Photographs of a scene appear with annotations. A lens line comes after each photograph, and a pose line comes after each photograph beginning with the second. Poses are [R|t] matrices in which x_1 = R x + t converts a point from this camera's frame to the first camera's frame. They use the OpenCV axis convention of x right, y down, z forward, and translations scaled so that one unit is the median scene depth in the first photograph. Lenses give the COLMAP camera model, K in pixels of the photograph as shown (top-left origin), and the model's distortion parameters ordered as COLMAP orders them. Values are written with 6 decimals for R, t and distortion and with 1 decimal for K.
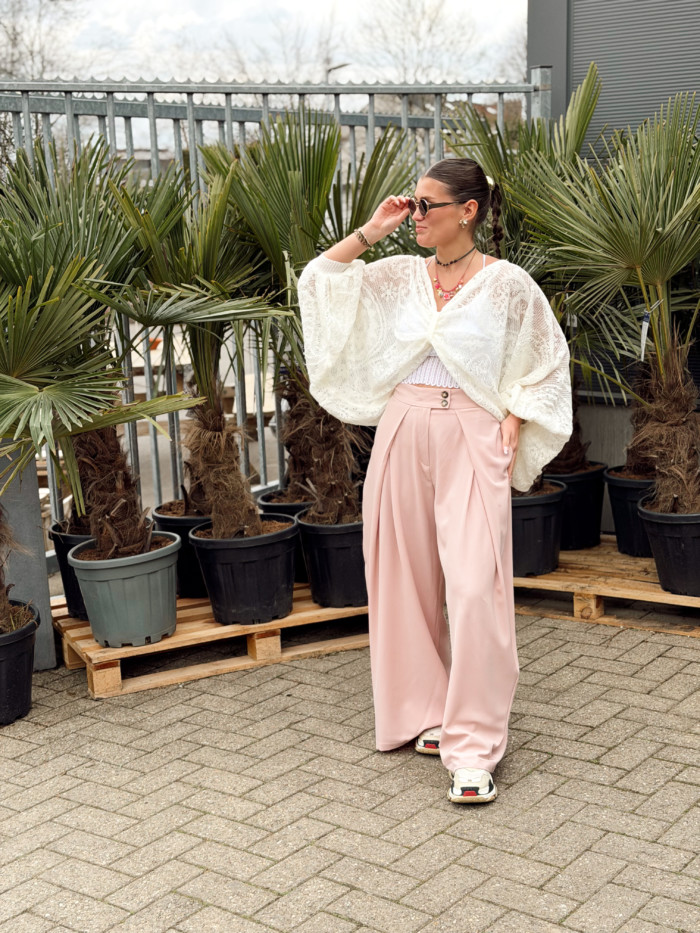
lens RADIAL K [[1382.8, 0, 351.2], [0, 1382.8, 465.1], [0, 0, 1]] dist [0.083801, 0.000000]
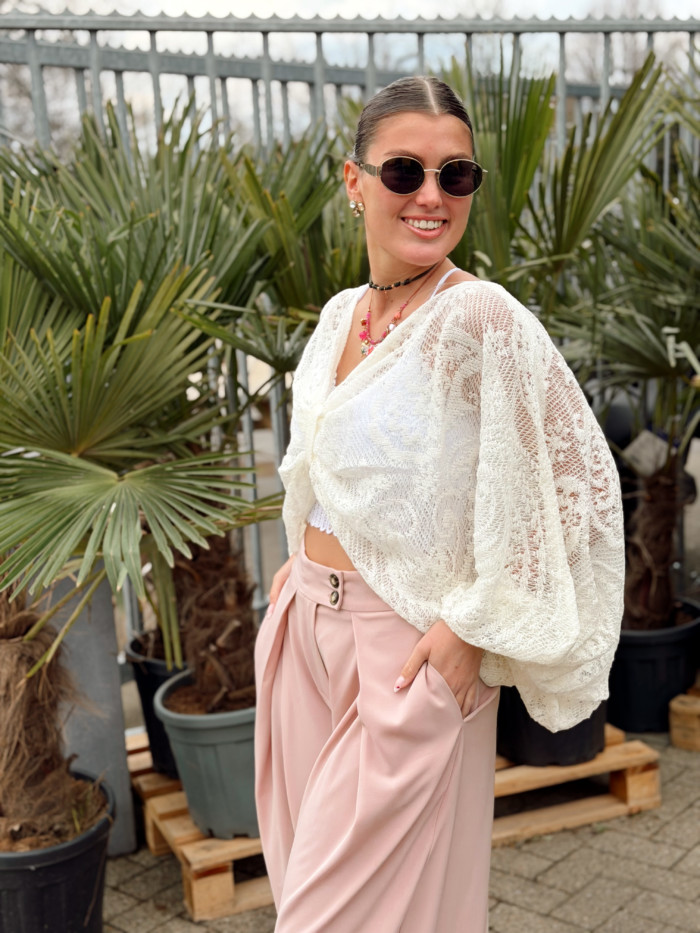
lens RADIAL K [[1382.8, 0, 319.7], [0, 1382.8, 457.4], [0, 0, 1]] dist [0.083801, 0.000000]
pose [[0.998279, -0.000400, -0.058644, -0.084177], [0.000186, 0.999993, -0.003664, -0.053145], [0.058645, 0.003647, 0.998272, 0.327051]]
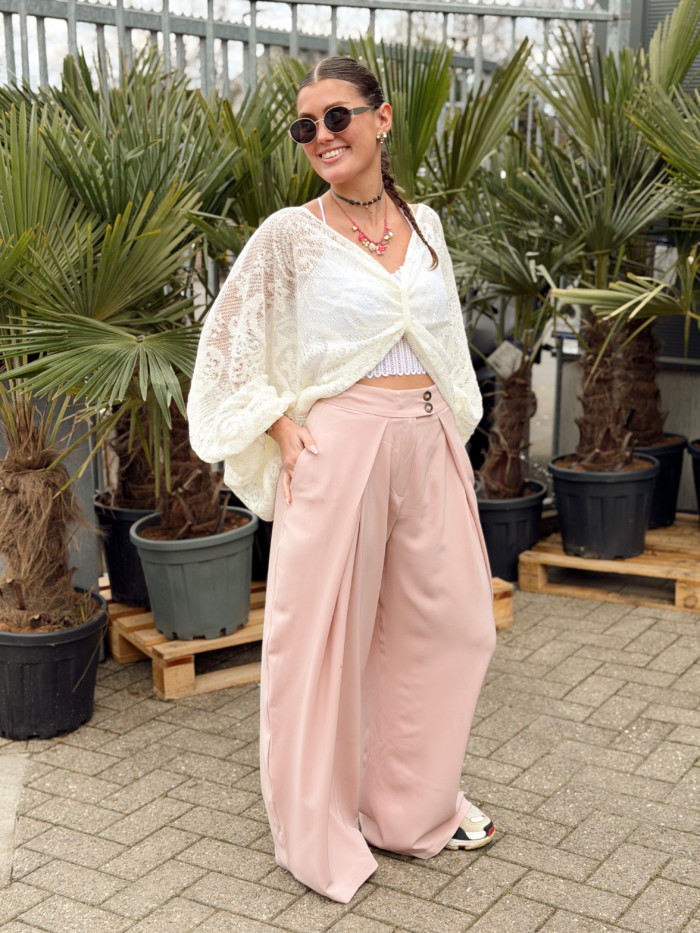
lens RADIAL K [[1382.8, 0, 346.0], [0, 1382.8, 474.6], [0, 0, 1]] dist [0.083801, 0.000000]
pose [[0.996032, 0.015513, 0.087635, -0.149093], [-0.018602, 0.999230, 0.034536, -0.003784], [-0.087032, -0.036030, 0.995554, 0.135048]]
